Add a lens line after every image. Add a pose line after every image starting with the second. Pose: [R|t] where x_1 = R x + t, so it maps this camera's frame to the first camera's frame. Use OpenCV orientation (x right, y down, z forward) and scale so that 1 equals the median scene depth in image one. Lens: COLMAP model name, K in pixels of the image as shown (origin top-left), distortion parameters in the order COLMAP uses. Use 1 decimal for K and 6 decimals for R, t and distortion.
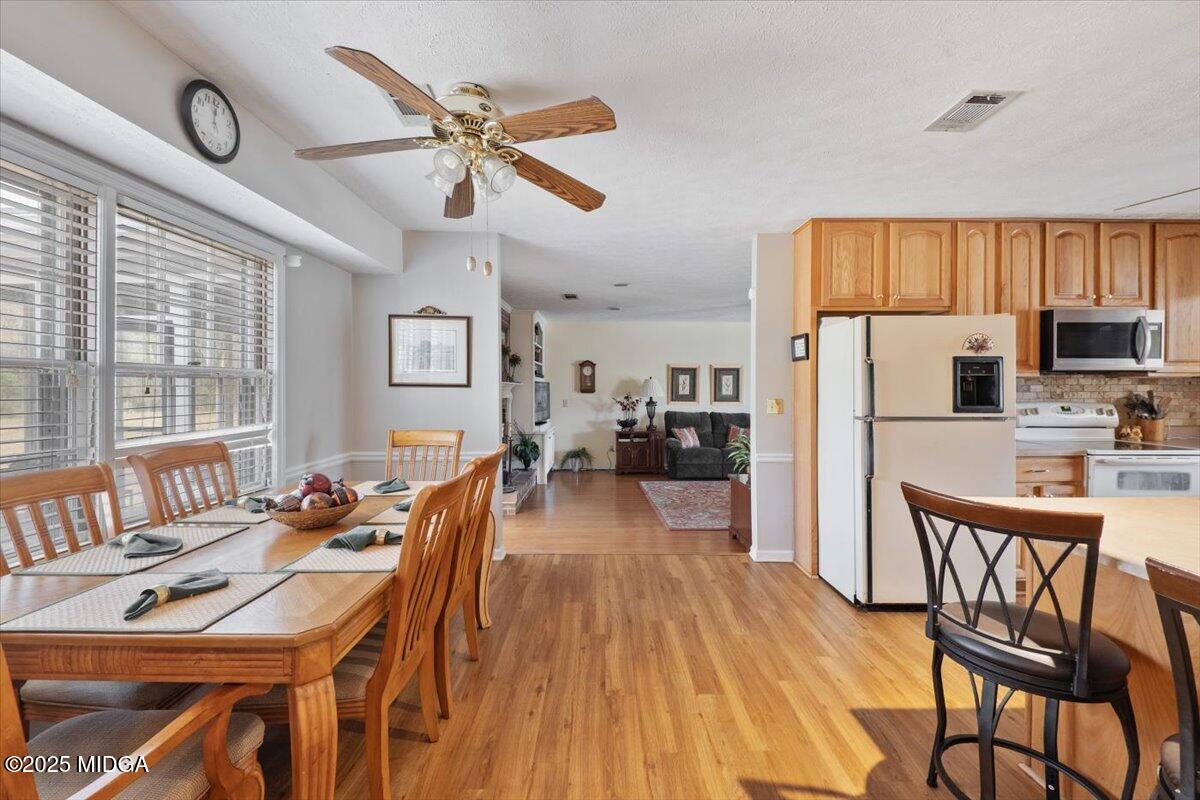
lens RADIAL K [[479.2, 0, 597.0], [0, 479.2, 388.6], [0, 0, 1]] dist [-0.000313, -0.008407]
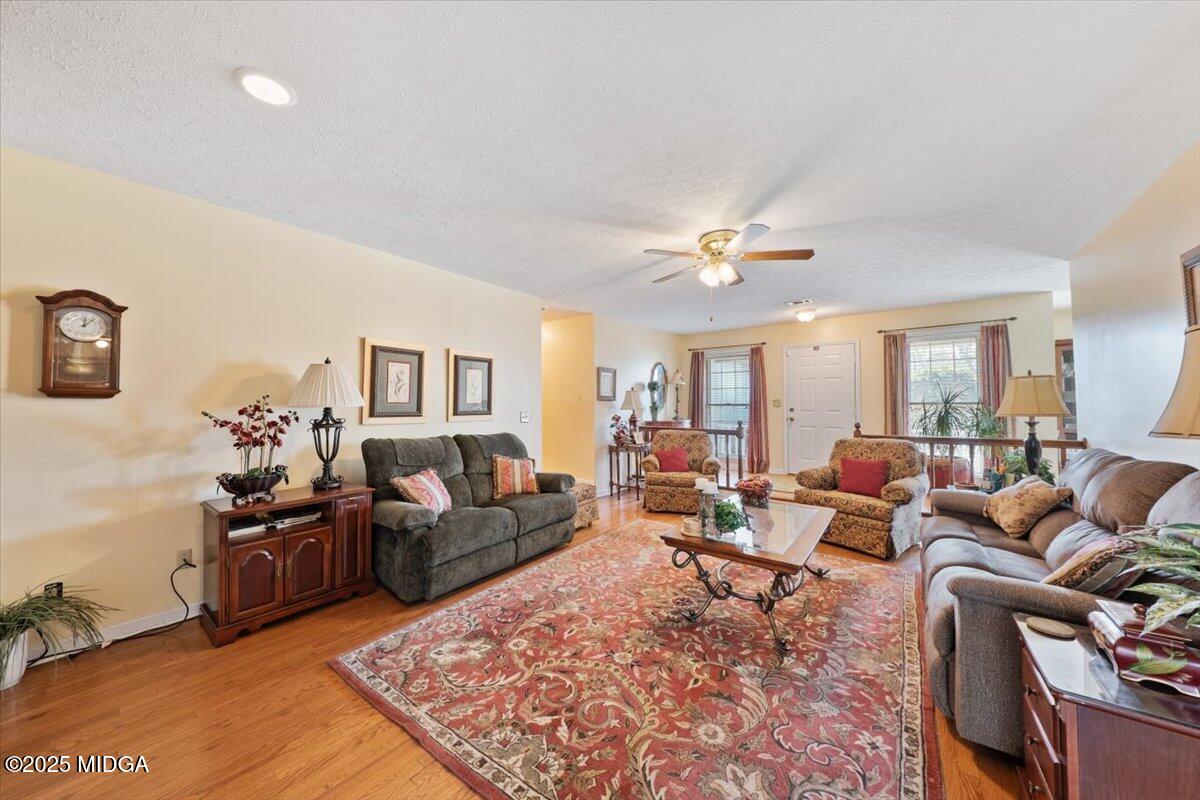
lens RADIAL K [[393.6, 0, 599.7], [0, 393.6, 389.5], [0, 0, 1]] dist [-0.013361, -0.000040]
pose [[0.606322, 0.022344, 0.794905, -0.026317], [0.007242, 0.999409, -0.033617, 0.028793], [-0.795186, 0.026139, 0.605802, 1.195768]]
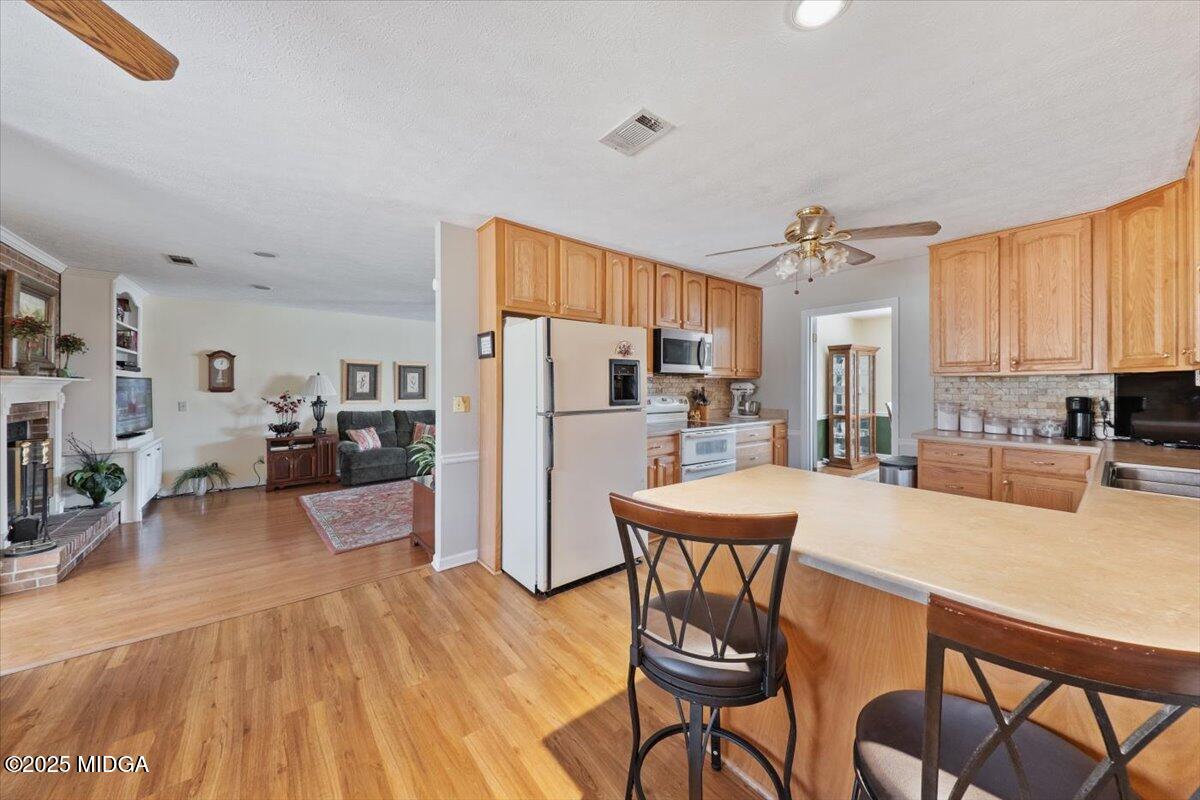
lens RADIAL K [[405.4, 0, 599.2], [0, 405.4, 383.3], [0, 0, 1]] dist [-0.001218, -0.000274]
pose [[0.772498, 0.001853, 0.635014, 0.075273], [0.002039, 0.999983, -0.005398, -0.000856], [-0.635013, 0.005464, 0.772482, 0.201490]]
